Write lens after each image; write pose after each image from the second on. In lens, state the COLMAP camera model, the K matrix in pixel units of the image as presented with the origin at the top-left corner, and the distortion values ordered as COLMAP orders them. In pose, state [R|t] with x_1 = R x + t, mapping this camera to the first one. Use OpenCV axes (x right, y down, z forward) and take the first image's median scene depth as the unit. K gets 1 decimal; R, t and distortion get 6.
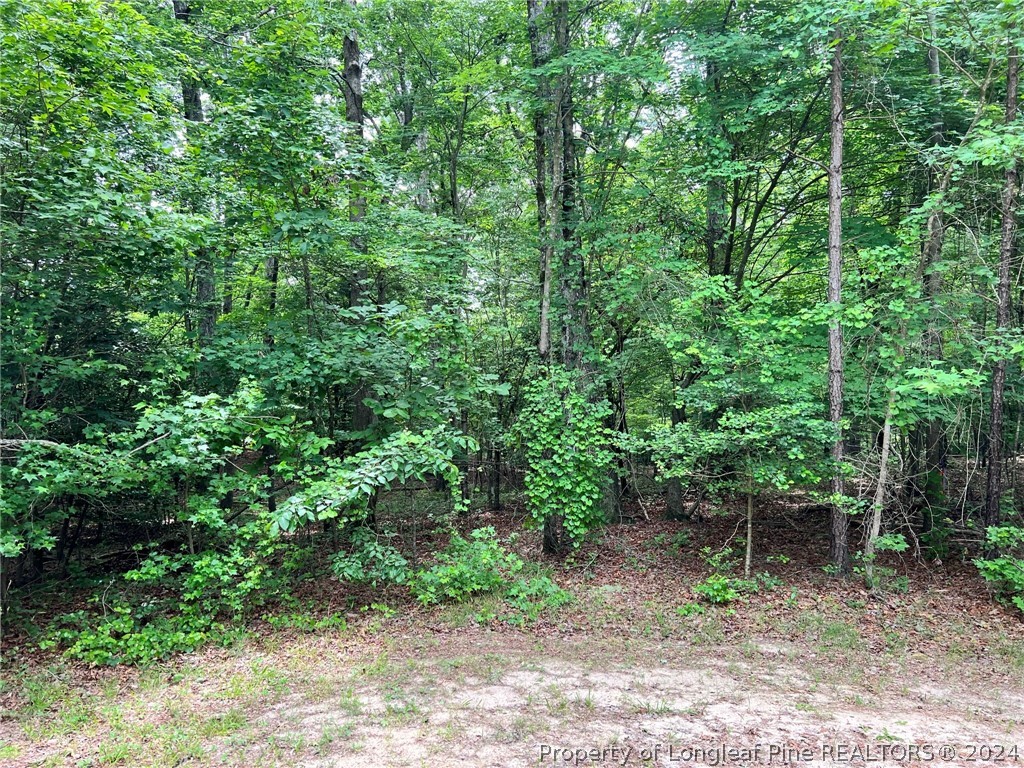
lens RADIAL K [[754.3, 0, 514.0], [0, 754.3, 380.9], [0, 0, 1]] dist [0.029498, -0.045878]
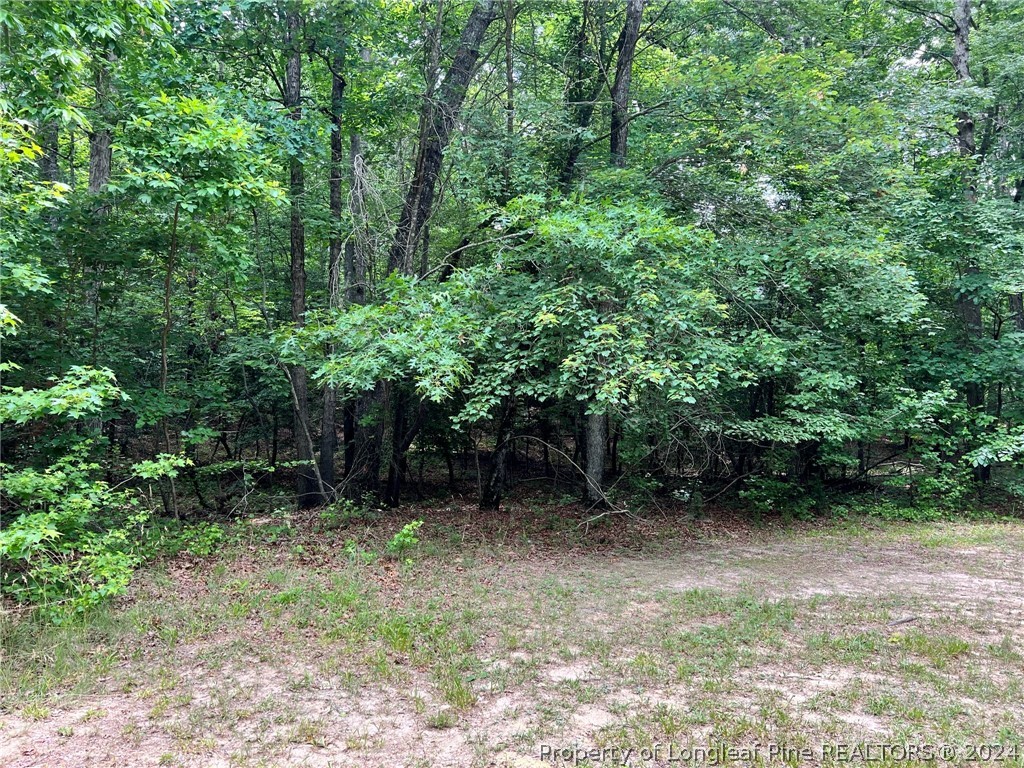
lens RADIAL K [[754.3, 0, 507.4], [0, 754.3, 379.4], [0, 0, 1]] dist [0.029498, -0.045878]
pose [[0.779981, 0.000369, -0.625803, -0.041342], [0.017596, 0.999592, 0.022521, -0.063972], [0.625556, -0.028577, 0.779656, -1.005380]]
